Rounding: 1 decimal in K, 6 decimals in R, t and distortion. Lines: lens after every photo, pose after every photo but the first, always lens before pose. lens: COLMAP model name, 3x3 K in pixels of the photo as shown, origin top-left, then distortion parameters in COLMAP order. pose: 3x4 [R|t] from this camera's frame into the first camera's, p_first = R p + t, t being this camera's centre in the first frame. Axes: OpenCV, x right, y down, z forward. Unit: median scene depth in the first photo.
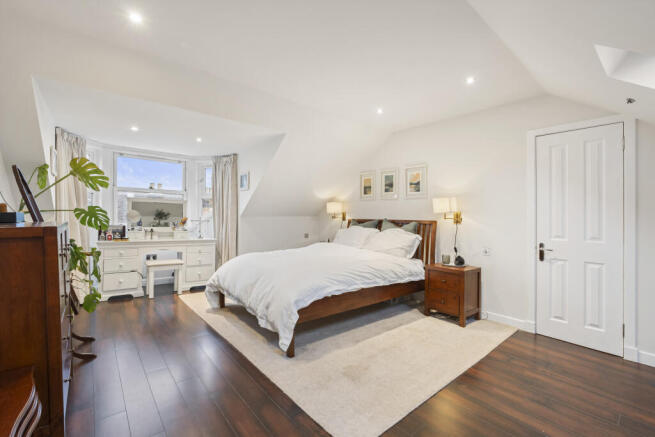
lens RADIAL K [[289.9, 0, 327.8], [0, 289.9, 219.2], [0, 0, 1]] dist [-0.002534, -0.000021]
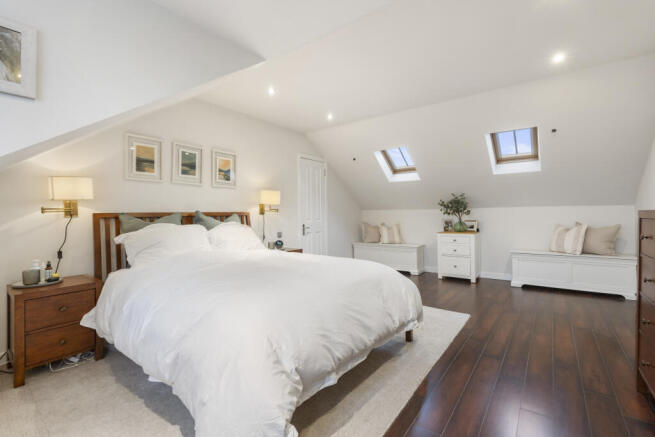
lens RADIAL K [[289.9, 0, 327.4], [0, 289.9, 207.0], [0, 0, 1]] dist [-0.002534, -0.000021]
pose [[-0.220961, -0.002675, 0.975279, -0.628547], [0.005100, 0.999979, 0.003899, -0.013892], [-0.975269, 0.005835, -0.220943, 0.873705]]
